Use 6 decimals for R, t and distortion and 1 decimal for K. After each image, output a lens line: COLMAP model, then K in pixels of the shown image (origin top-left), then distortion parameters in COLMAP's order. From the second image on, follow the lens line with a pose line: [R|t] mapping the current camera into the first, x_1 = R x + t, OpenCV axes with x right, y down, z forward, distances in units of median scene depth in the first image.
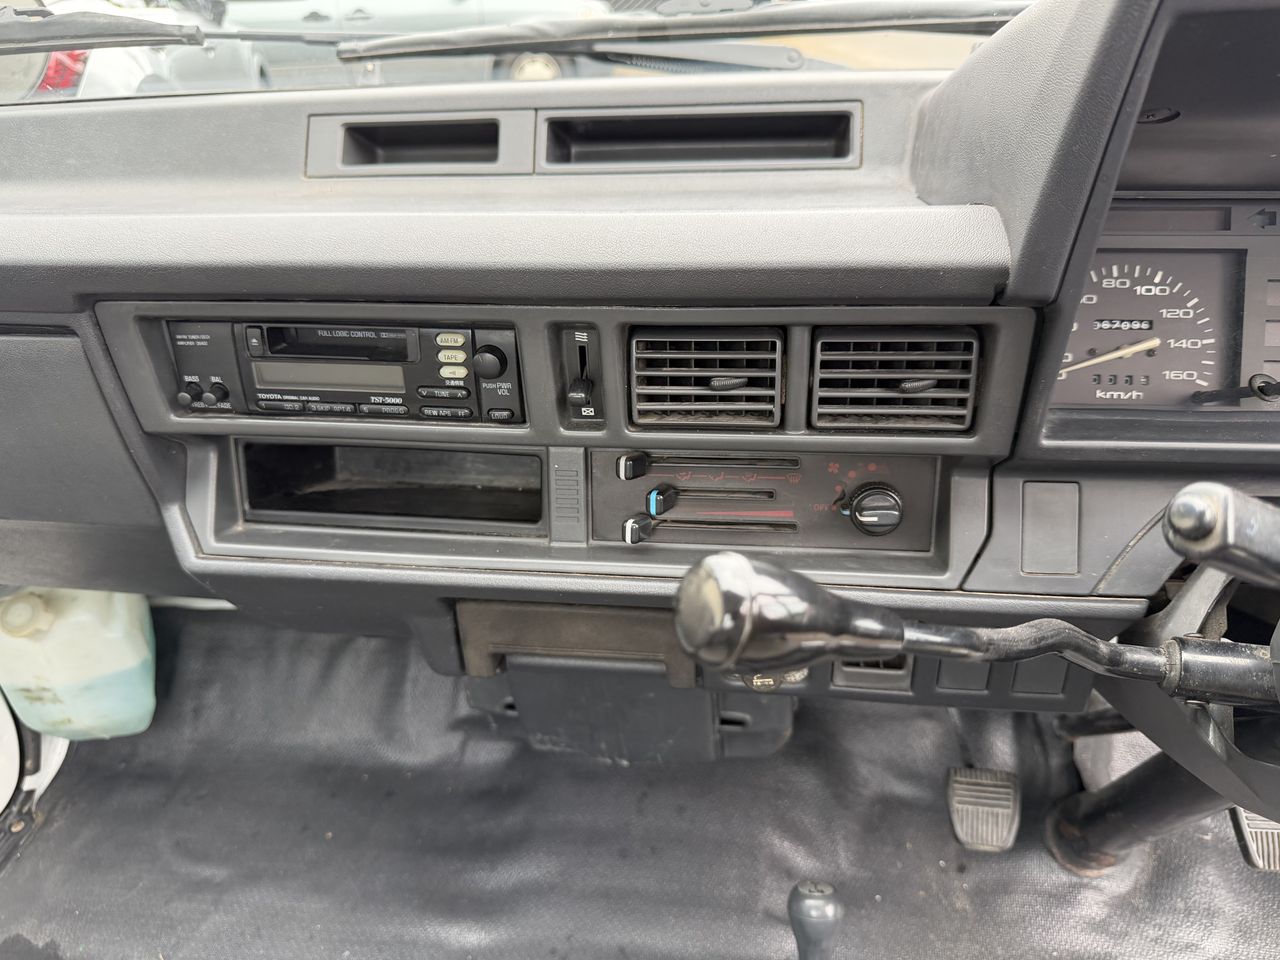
lens RADIAL K [[921.1, 0, 641.3], [0, 921.1, 482.4], [0, 0, 1]] dist [0.031651, -0.065366]
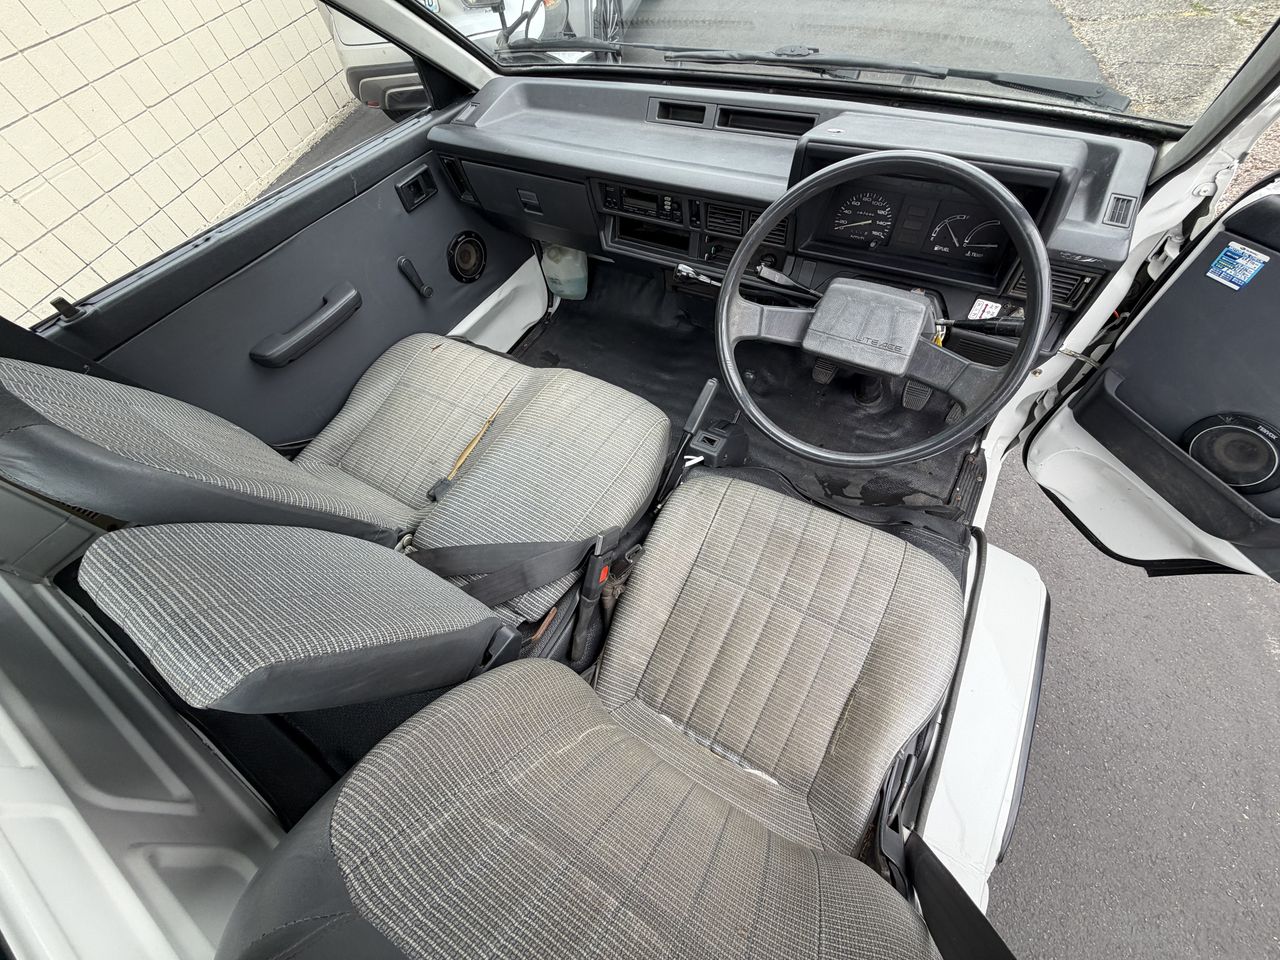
lens RADIAL K [[509.7, 0, 637.3], [0, 509.7, 478.9], [0, 0, 1]] dist [-0.000009, -0.000238]
pose [[0.919601, 0.282355, -0.273147, 0.451395], [-0.118922, 0.862745, 0.491455, -0.127616], [0.374421, -0.419459, 0.826960, -1.016322]]
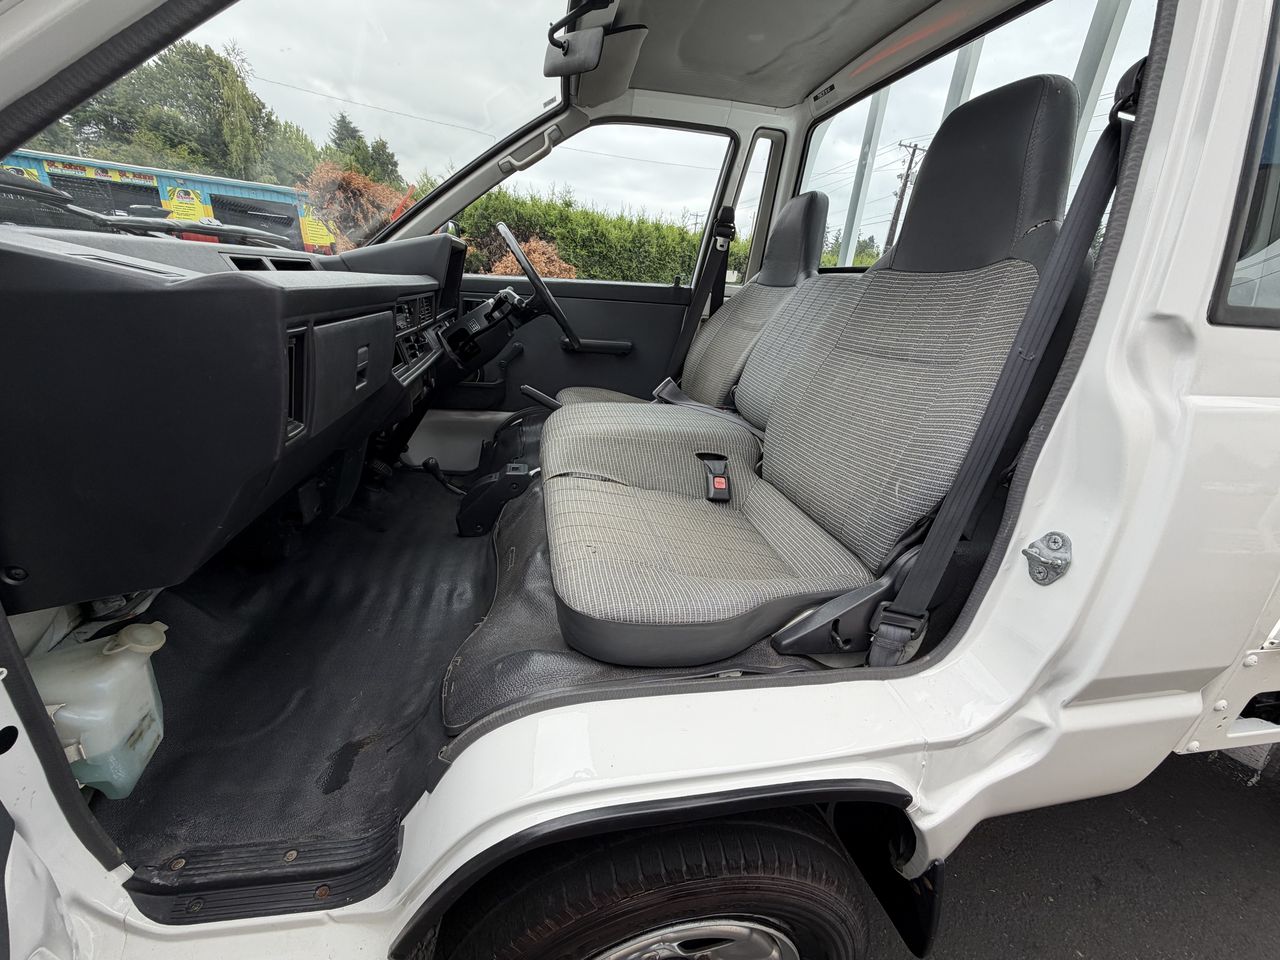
lens RADIAL K [[507.7, 0, 638.0], [0, 507.7, 480.7], [0, 0, 1]] dist [-0.000740, -0.000026]
pose [[-0.336926, -0.326441, 0.883129, -2.049199], [0.399025, 0.800063, 0.447970, -0.095271], [-0.852795, 0.503324, -0.139304, 0.594090]]
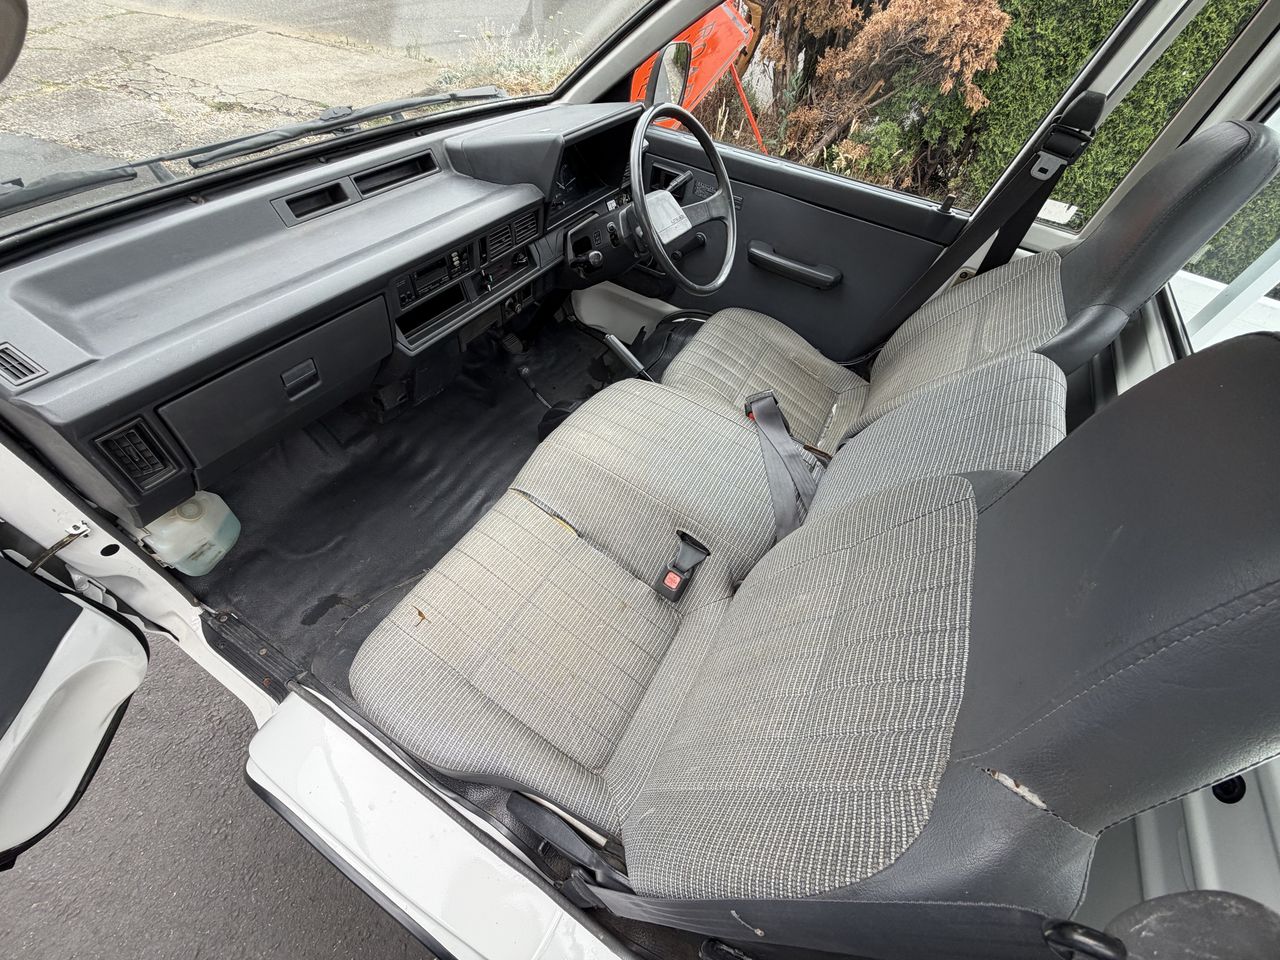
lens RADIAL K [[507.7, 0, 638.0], [0, 507.7, 480.7], [0, 0, 1]] dist [-0.000740, -0.000026]
pose [[0.355945, -0.661508, 0.660083, -1.436241], [0.330907, 0.749798, 0.572978, -0.296543], [-0.873959, 0.014478, 0.485785, -0.517109]]
